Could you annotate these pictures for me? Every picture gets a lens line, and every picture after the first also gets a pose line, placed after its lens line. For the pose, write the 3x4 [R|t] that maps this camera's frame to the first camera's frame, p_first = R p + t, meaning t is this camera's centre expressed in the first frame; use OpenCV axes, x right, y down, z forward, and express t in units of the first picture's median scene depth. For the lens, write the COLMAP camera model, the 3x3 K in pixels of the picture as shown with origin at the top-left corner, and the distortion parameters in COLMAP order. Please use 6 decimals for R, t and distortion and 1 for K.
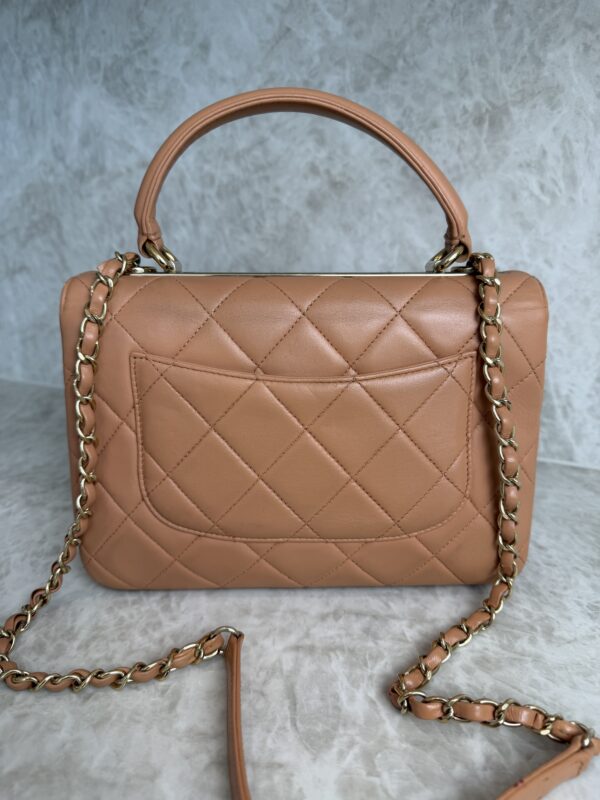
lens RADIAL K [[584.4, 0, 300.4], [0, 584.4, 399.9], [0, 0, 1]] dist [-0.033974, 0.008696]
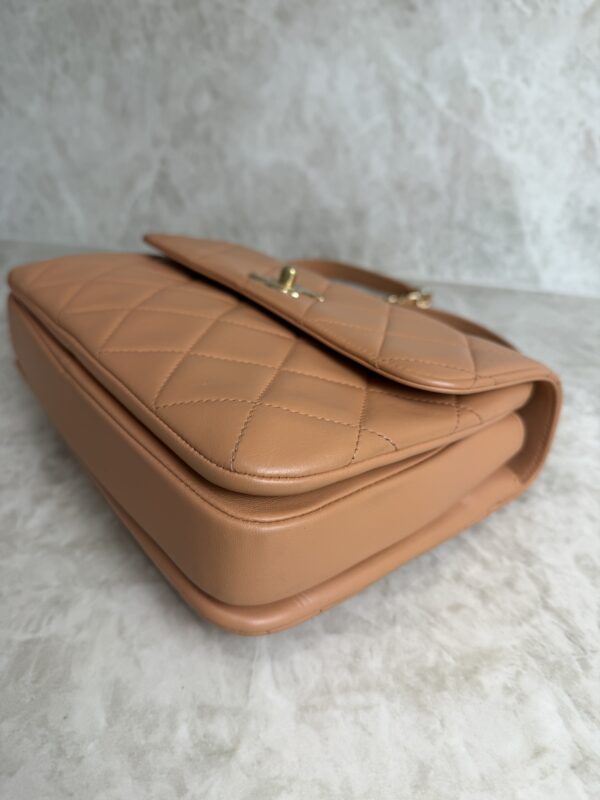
lens RADIAL K [[601.2, 0, 302.0], [0, 601.2, 398.6], [0, 0, 1]] dist [-0.072476, 0.033907]
pose [[0.993470, -0.047076, 0.103926, -0.081869], [0.024892, 0.978395, 0.205241, 0.077730], [-0.111342, -0.201314, 0.973178, -0.040677]]
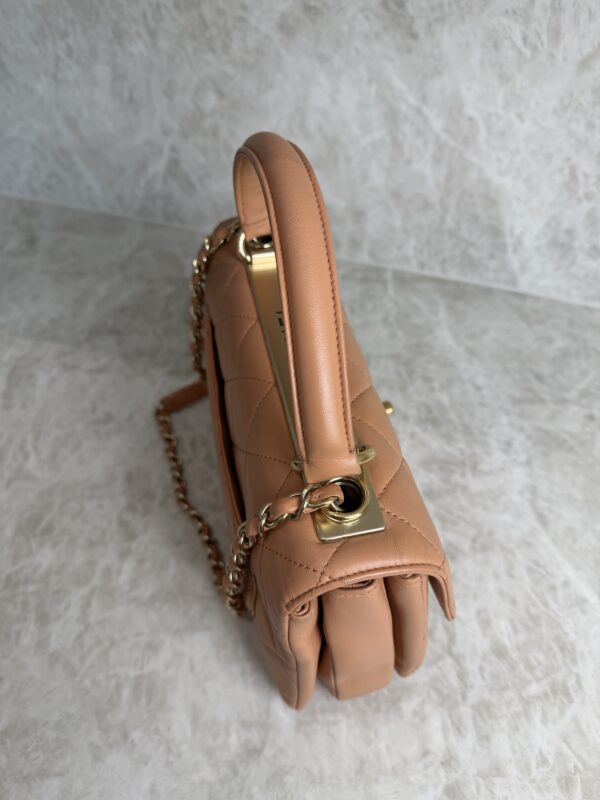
lens RADIAL K [[587.5, 0, 301.3], [0, 587.5, 400.5], [0, 0, 1]] dist [-0.034284, 0.002944]
pose [[0.995089, -0.074846, 0.064769, -0.063490], [0.031284, 0.858654, 0.511600, -0.337496], [-0.093906, -0.507061, 0.856779, -0.102682]]
